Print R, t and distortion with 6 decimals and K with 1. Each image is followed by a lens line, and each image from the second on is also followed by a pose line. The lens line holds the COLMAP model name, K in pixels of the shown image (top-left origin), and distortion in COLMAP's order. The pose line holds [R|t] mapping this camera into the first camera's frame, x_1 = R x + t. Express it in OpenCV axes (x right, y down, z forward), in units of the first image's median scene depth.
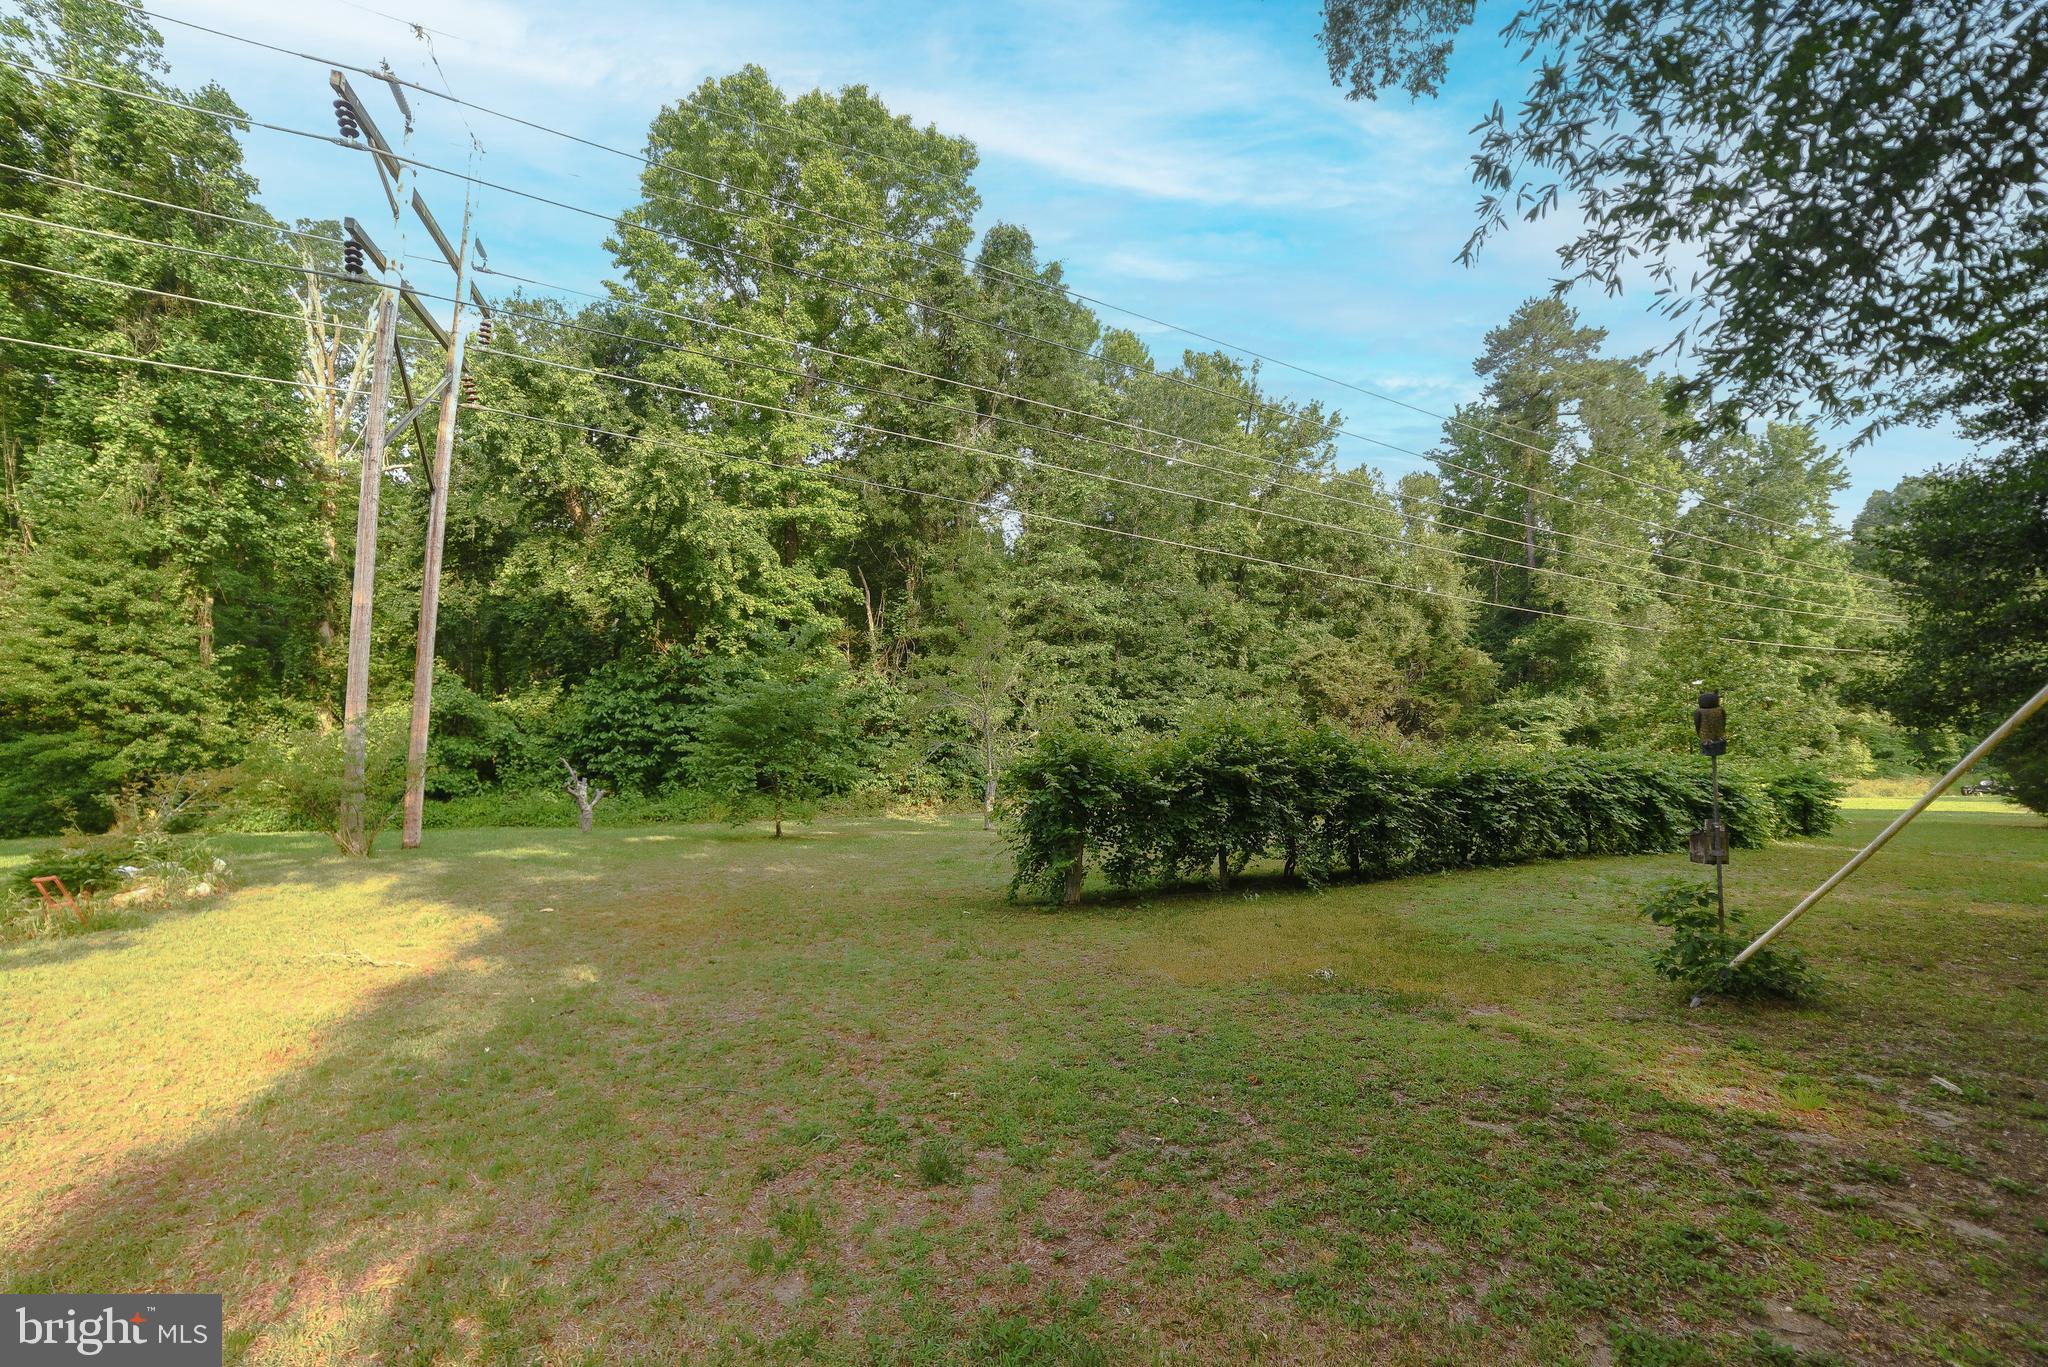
lens RADIAL K [[844.3, 0, 1002.3], [0, 844.3, 715.8], [0, 0, 1]] dist [-0.086451, 0.034472]
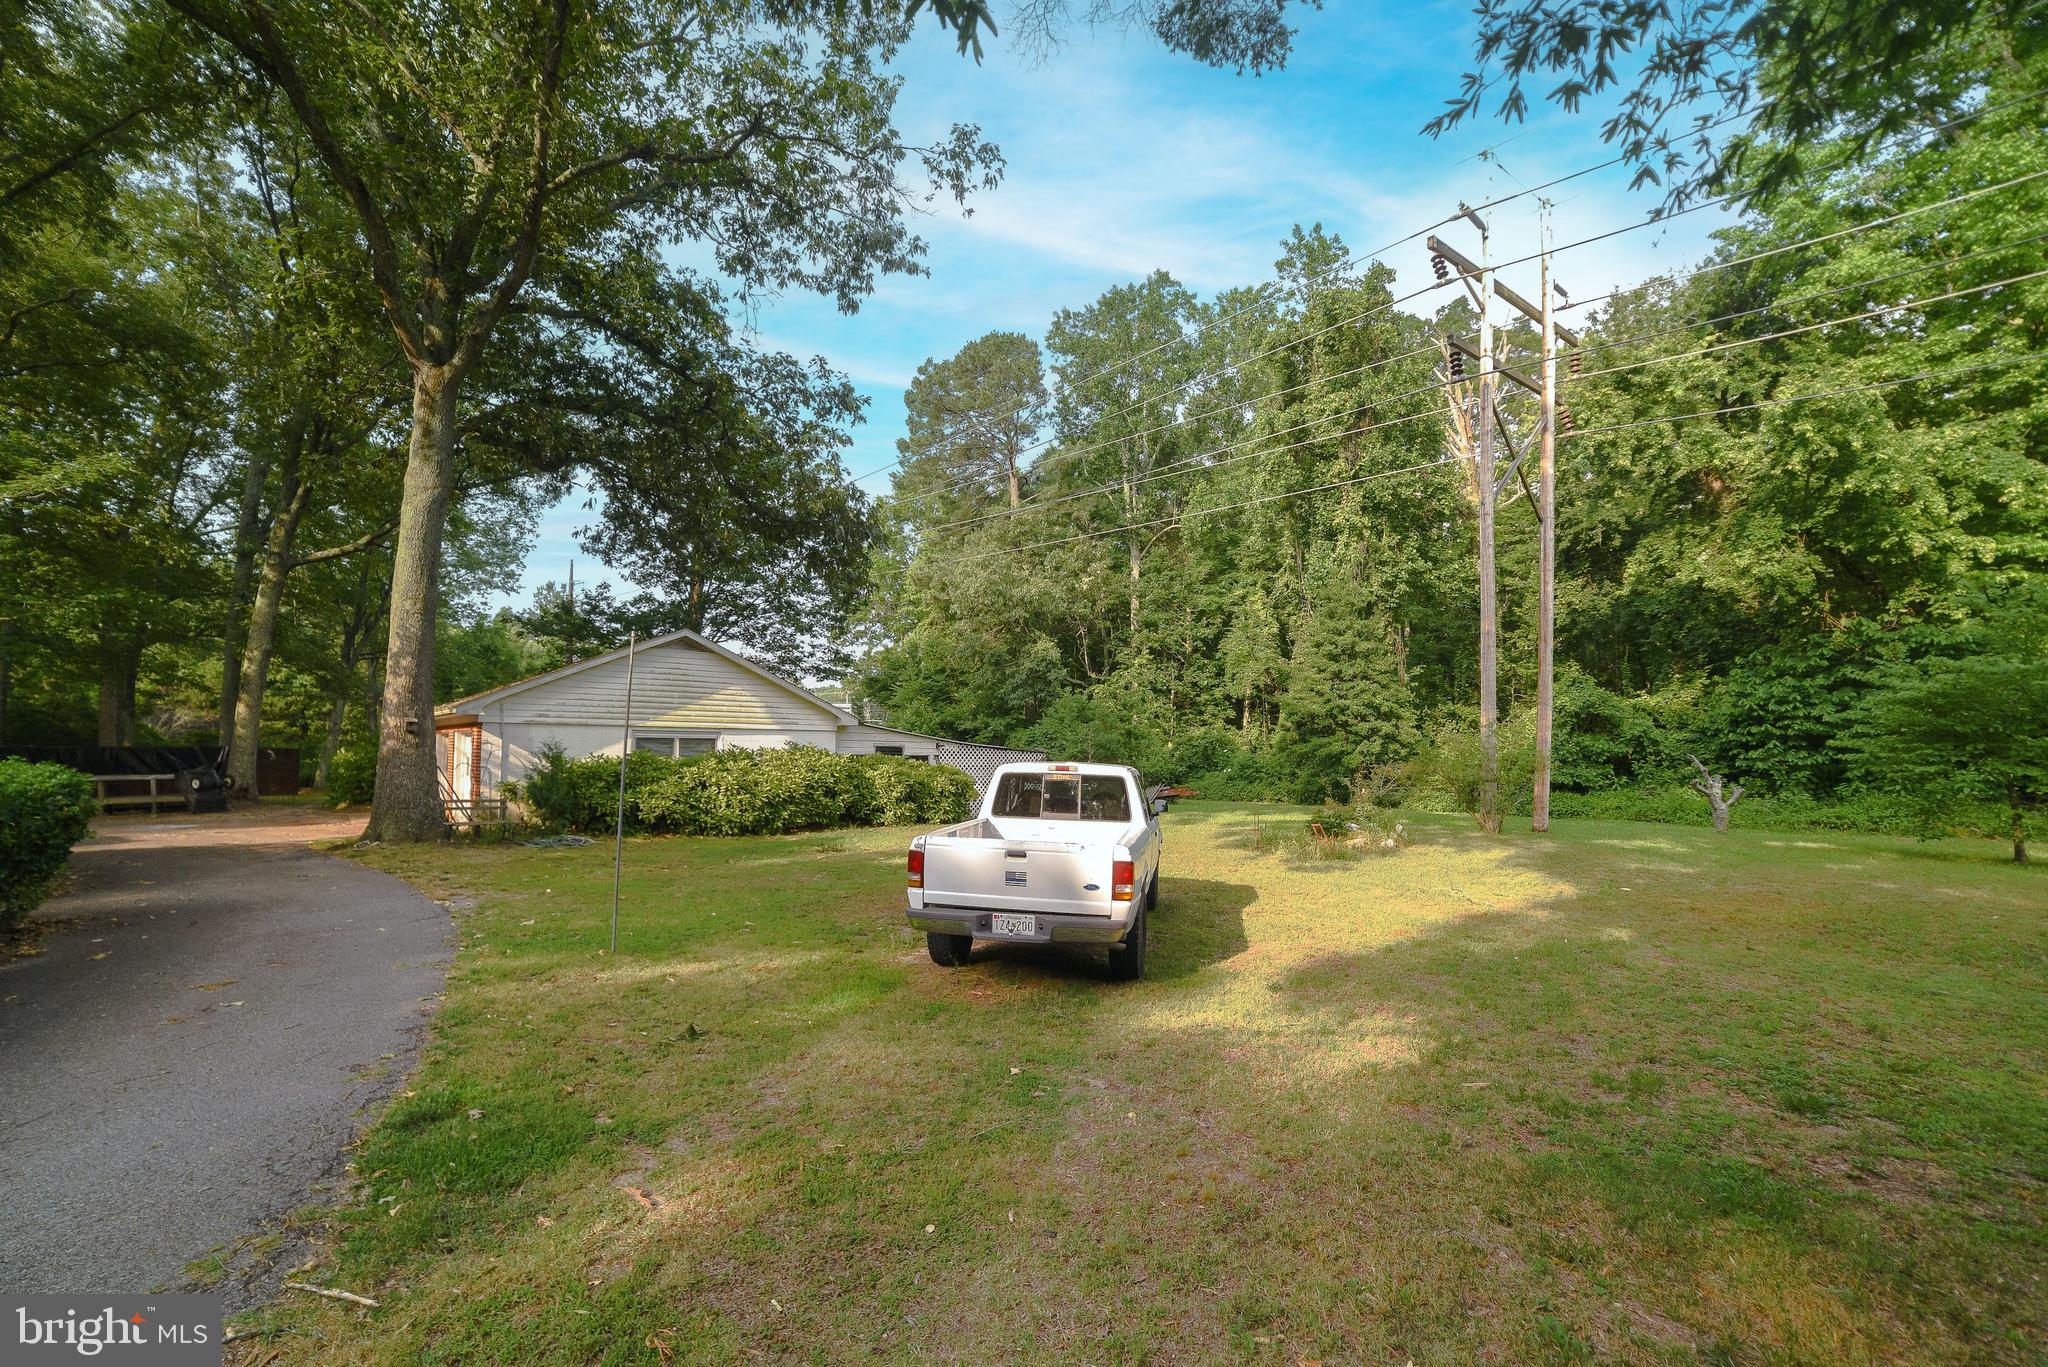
lens RADIAL K [[844.3, 0, 1002.3], [0, 844.3, 715.8], [0, 0, 1]] dist [-0.086451, 0.034472]
pose [[0.315621, -0.035213, -0.948232, 0.098136], [0.041272, 0.998875, -0.023356, -0.005020], [0.947987, -0.031764, 0.316719, -0.065371]]
